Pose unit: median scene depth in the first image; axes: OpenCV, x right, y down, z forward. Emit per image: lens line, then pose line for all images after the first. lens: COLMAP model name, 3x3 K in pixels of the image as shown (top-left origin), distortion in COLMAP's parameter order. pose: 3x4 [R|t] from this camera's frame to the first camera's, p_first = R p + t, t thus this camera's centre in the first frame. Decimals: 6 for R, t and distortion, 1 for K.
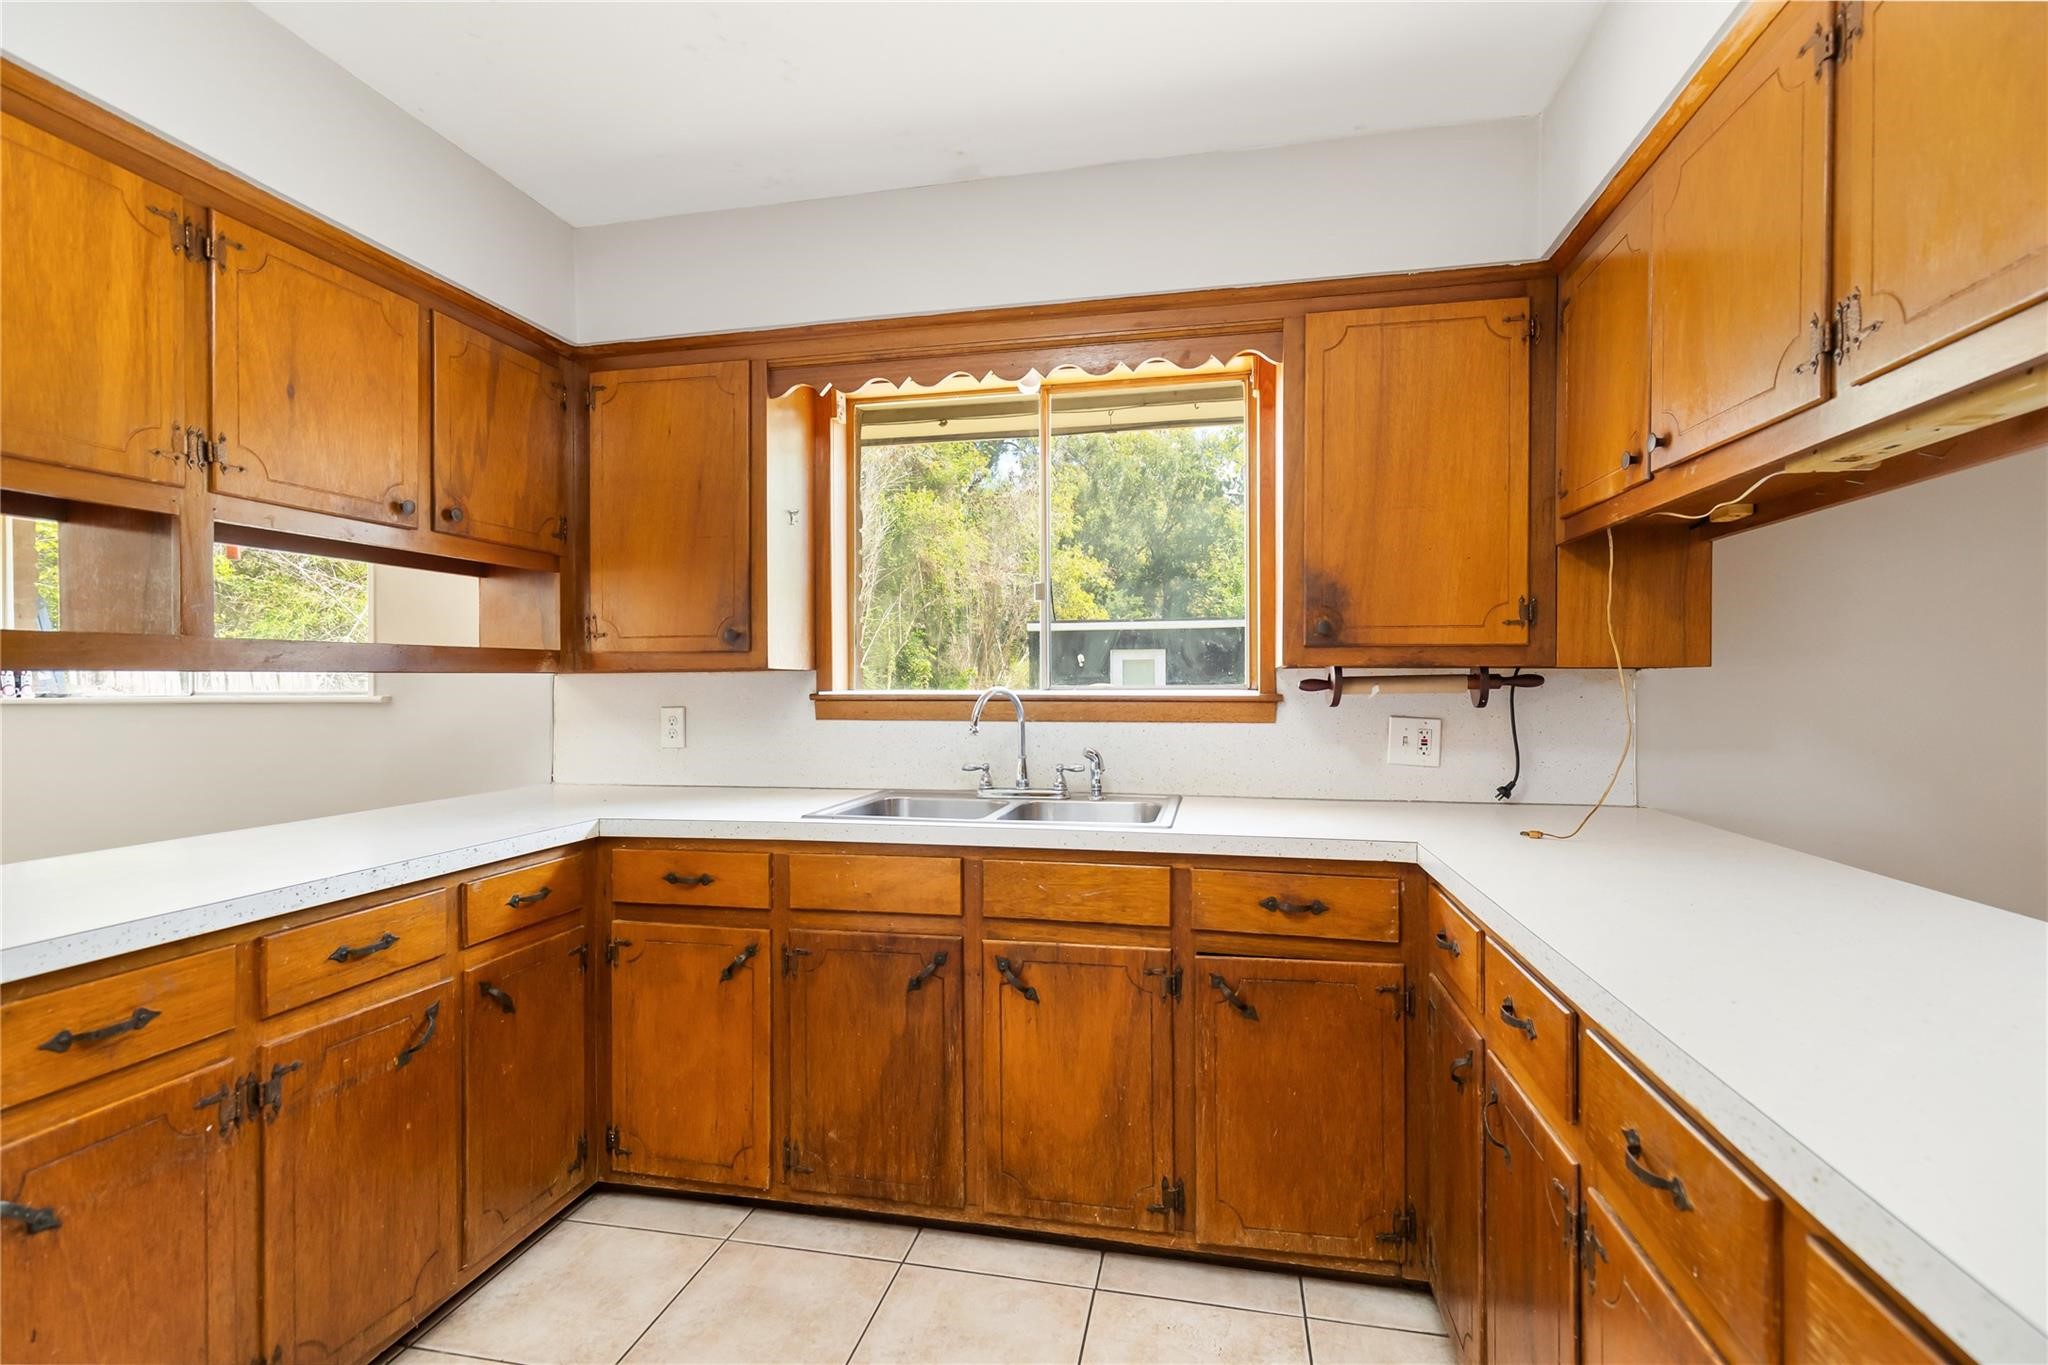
lens RADIAL K [[923.2, 0, 1028.8], [0, 923.2, 686.4], [0, 0, 1]] dist [0.010585, -0.000709]
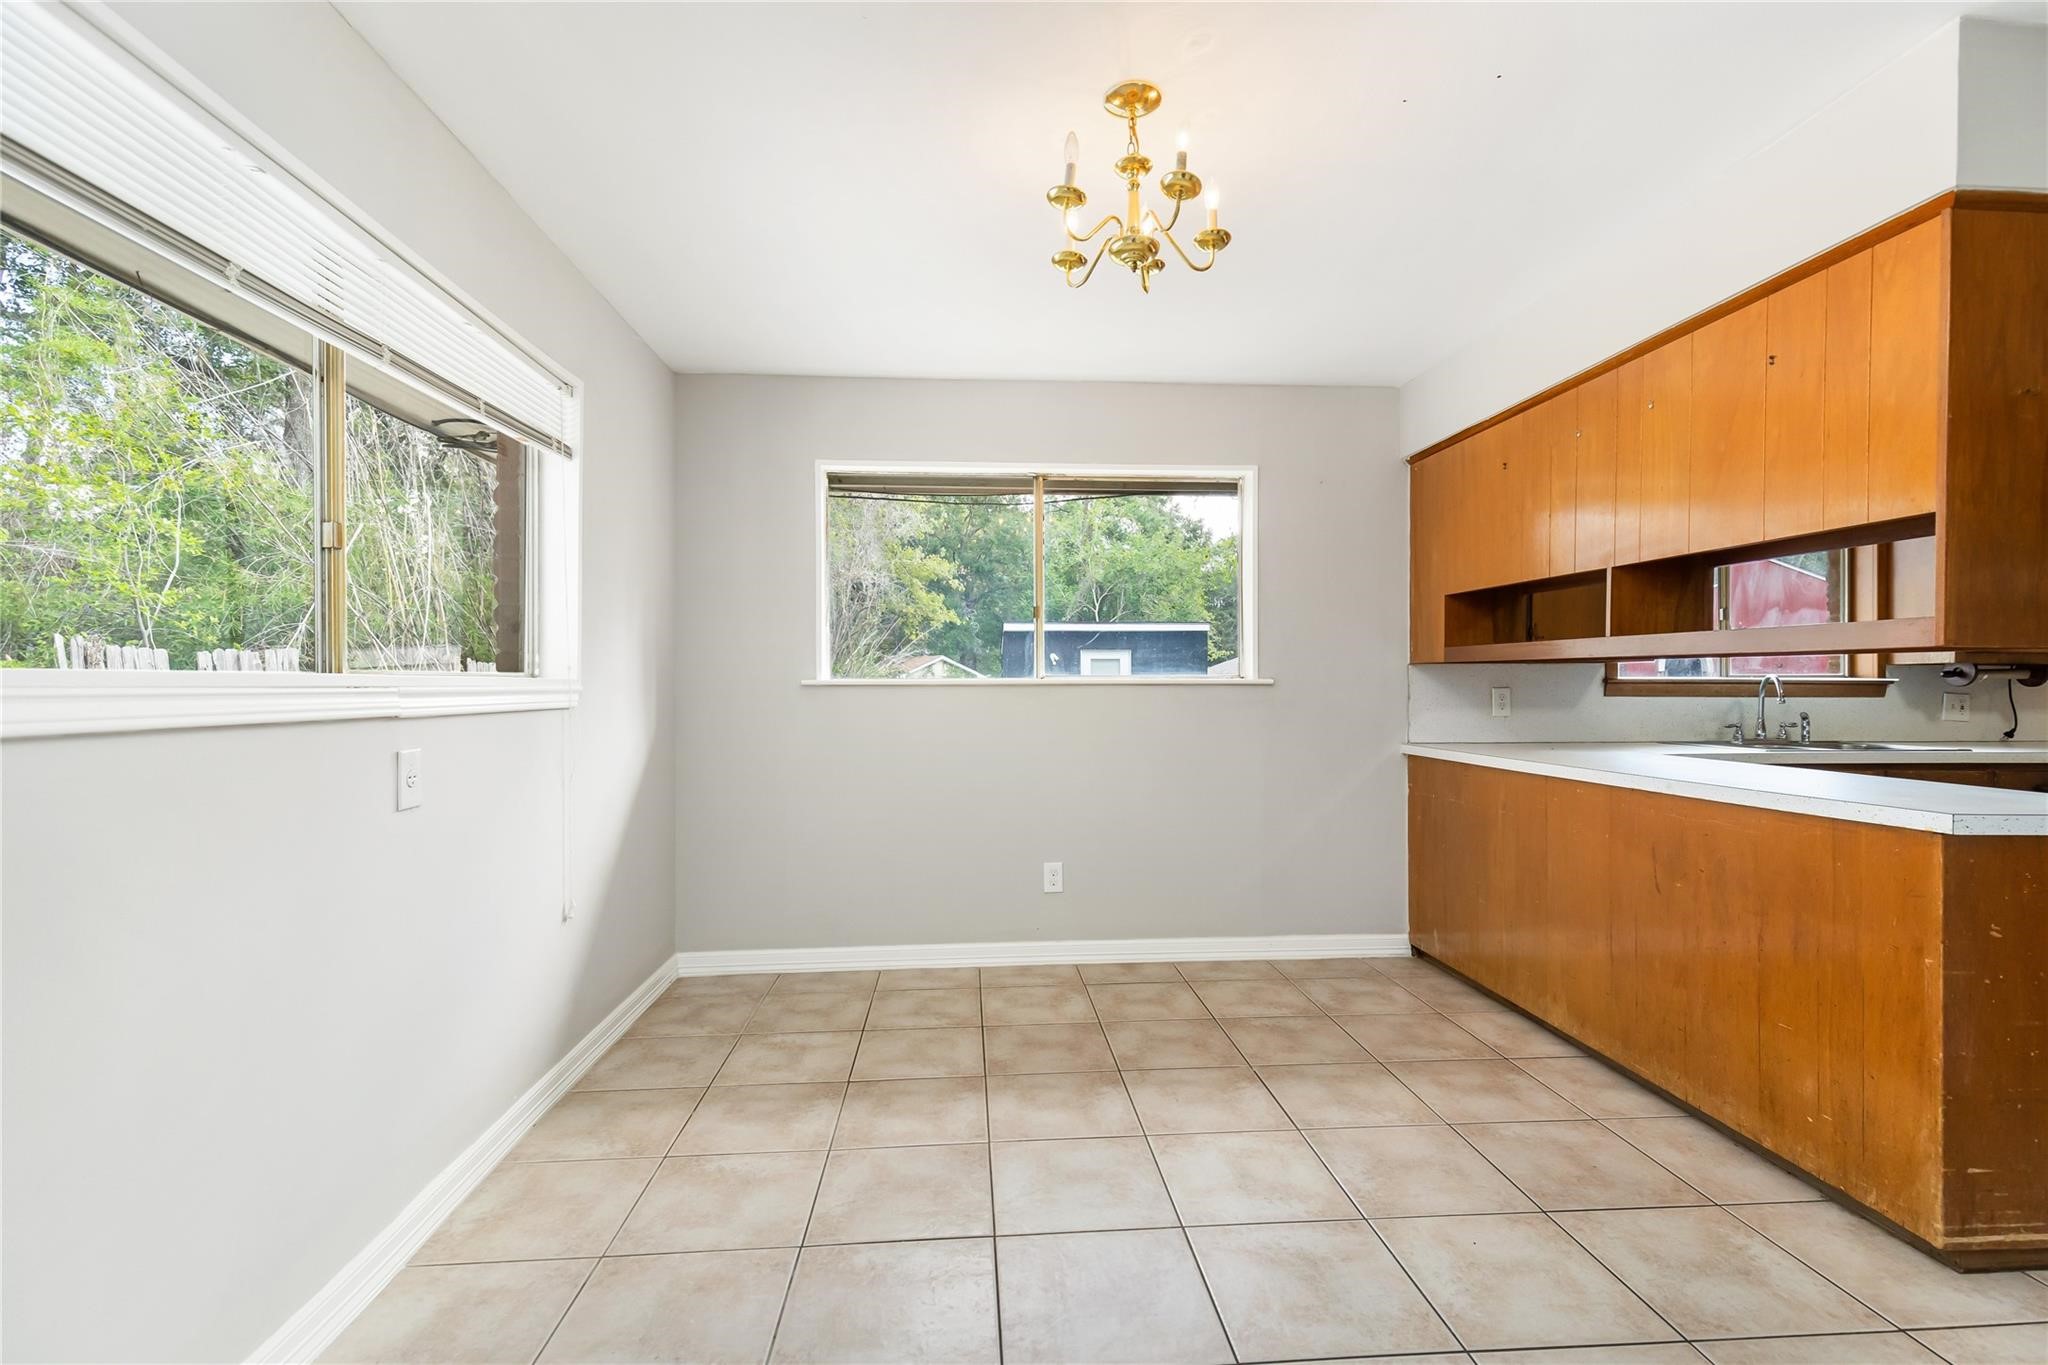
lens RADIAL K [[923.2, 0, 1022.4], [0, 923.2, 687.3], [0, 0, 1]] dist [0.010585, -0.000709]
pose [[0.961237, 0.005413, 0.275670, -2.040534], [-0.005899, 0.999982, 0.000936, 0.033966], [-0.275660, -0.002526, 0.961252, -0.247432]]
